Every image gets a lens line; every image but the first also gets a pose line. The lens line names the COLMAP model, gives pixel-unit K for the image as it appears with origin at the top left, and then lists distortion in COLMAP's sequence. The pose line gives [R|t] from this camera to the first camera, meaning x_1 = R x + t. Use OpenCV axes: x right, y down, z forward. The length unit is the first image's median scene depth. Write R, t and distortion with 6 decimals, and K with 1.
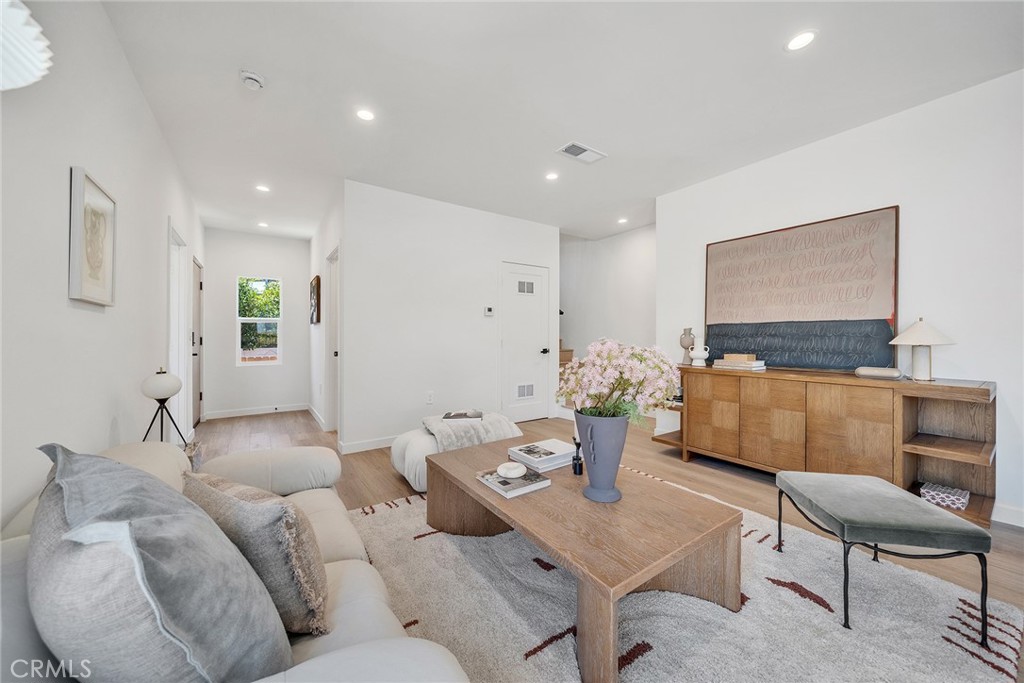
lens RADIAL K [[352.8, 0, 521.6], [0, 352.8, 331.7], [0, 0, 1]] dist [-0.007604, 0.001035]
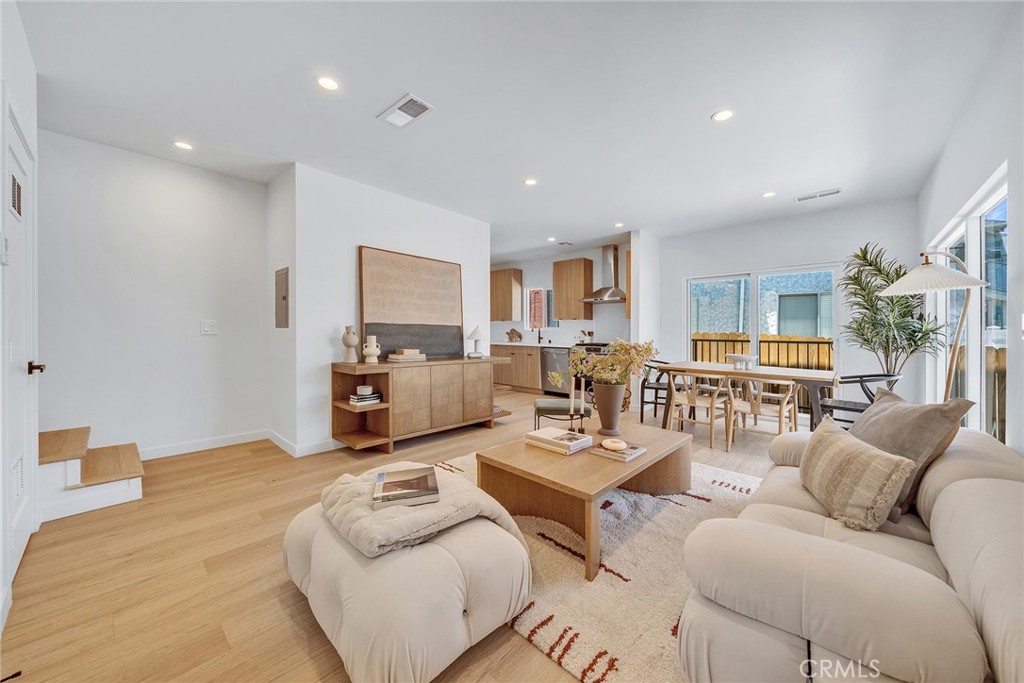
lens RADIAL K [[371.2, 0, 484.5], [0, 371.2, 329.3], [0, 0, 1]] dist [-0.006040, -0.000223]
pose [[-0.148573, 0.014347, 0.988797, -0.753265], [-0.022046, 0.999598, -0.017816, 0.011551], [-0.988656, -0.024446, -0.148197, 0.989478]]
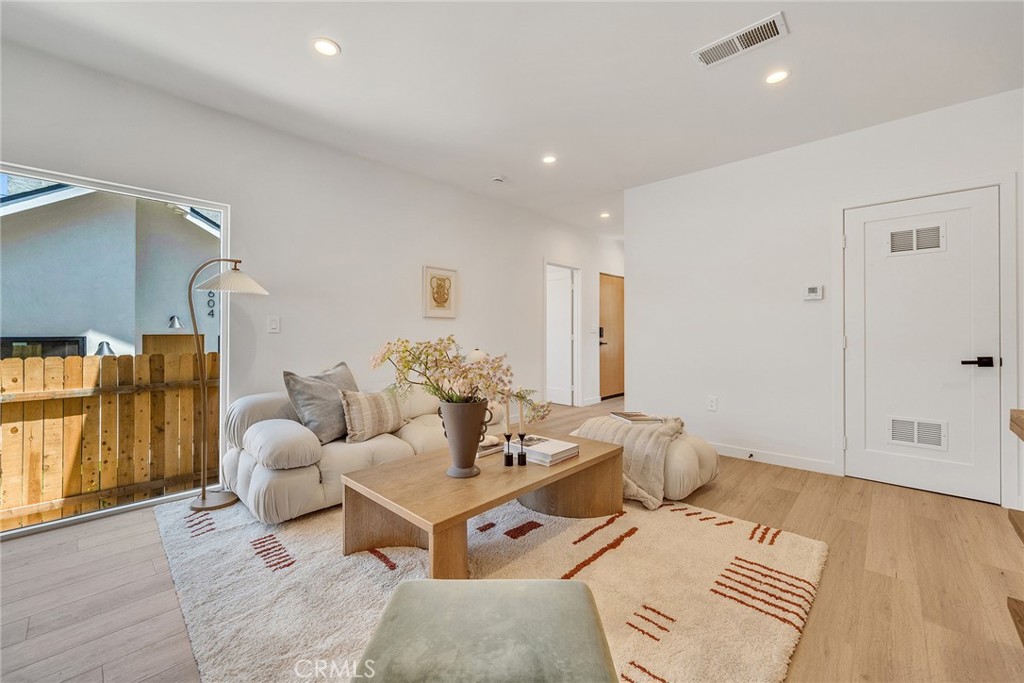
lens RADIAL K [[403.7, 0, 509.6], [0, 403.7, 332.0], [0, 0, 1]] dist [0.000198, -0.000943]
pose [[0.183527, 0.000690, -0.983014, 0.818227], [0.015422, 0.999875, 0.003581, 0.004909], [0.982894, -0.015818, 0.183494, 0.491078]]
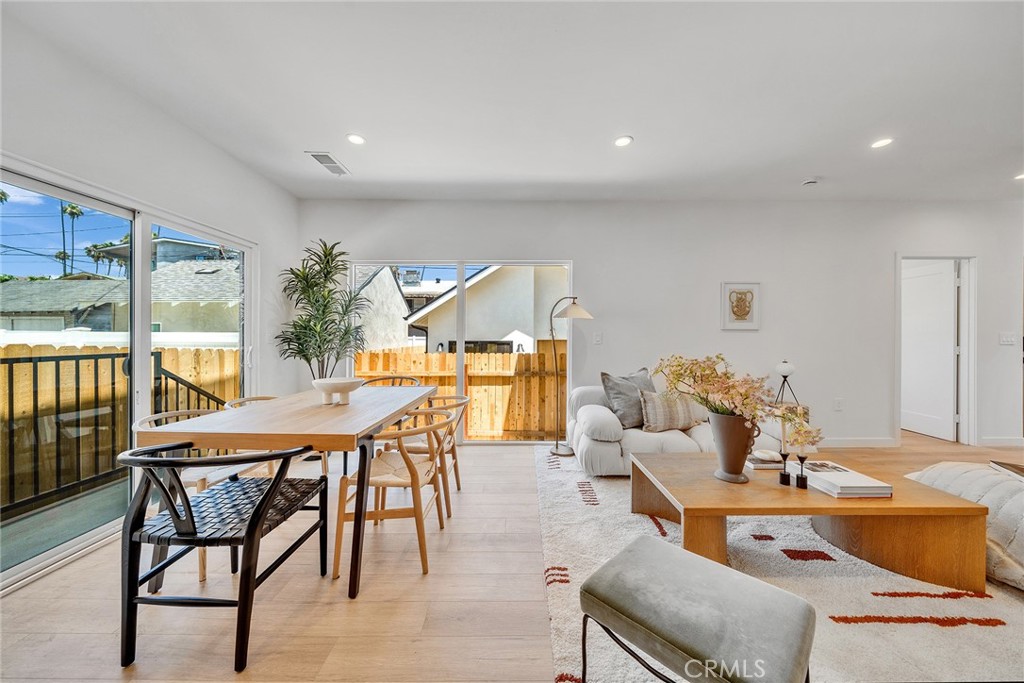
lens RADIAL K [[352.8, 0, 516.7], [0, 352.8, 331.9], [0, 0, 1]] dist [-0.007604, 0.001035]
pose [[-0.585214, -0.005508, -0.810860, 0.914781], [0.012486, 0.999797, -0.015803, -0.027364], [0.810783, -0.019373, -0.585026, 0.605384]]
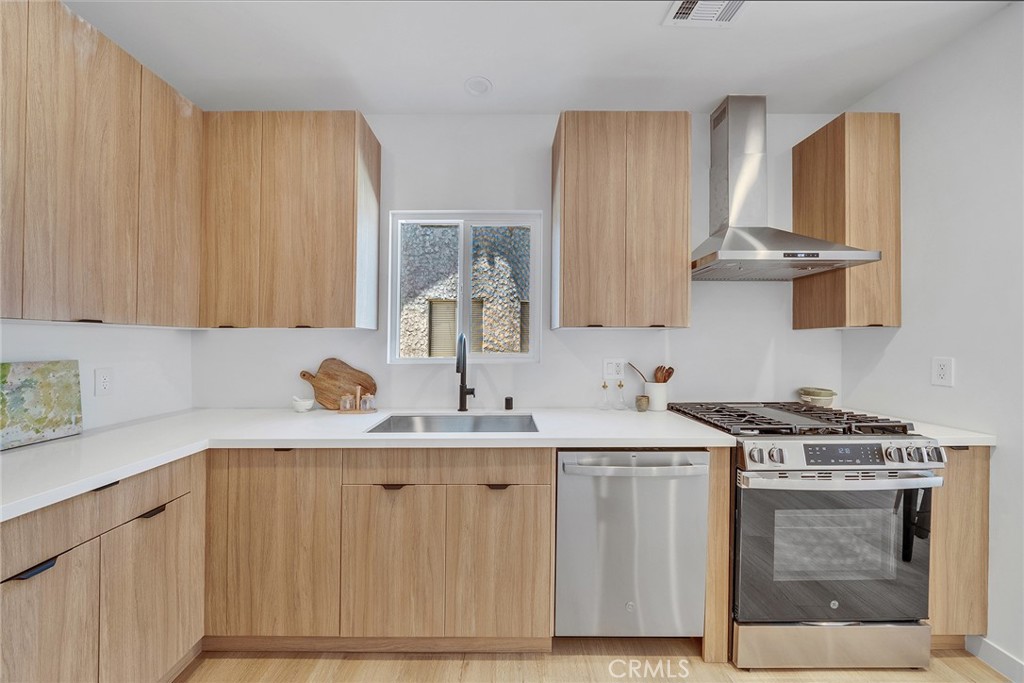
lens RADIAL K [[371.2, 0, 511.7], [0, 371.2, 340.5], [0, 0, 1]] dist [-0.006040, -0.000223]
pose [[-0.814991, 0.009543, 0.579394, 1.279791], [0.000390, 0.999873, -0.015919, -0.071646], [-0.579473, -0.012748, -0.814892, 0.762021]]
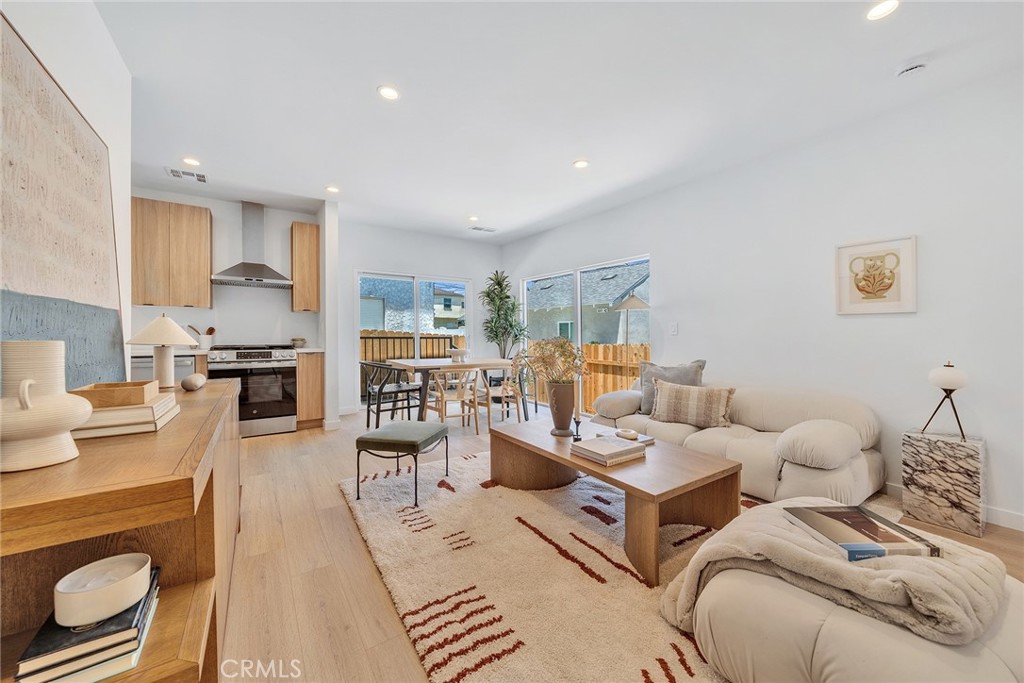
lens RADIAL K [[371.2, 0, 522.0], [0, 371.2, 337.5], [0, 0, 1]] dist [-0.006040, -0.000223]
pose [[-0.999994, 0.002141, 0.002770, 0.213087], [0.002132, 0.999993, -0.003163, 0.015412], [-0.002777, -0.003157, -0.999991, 1.451651]]
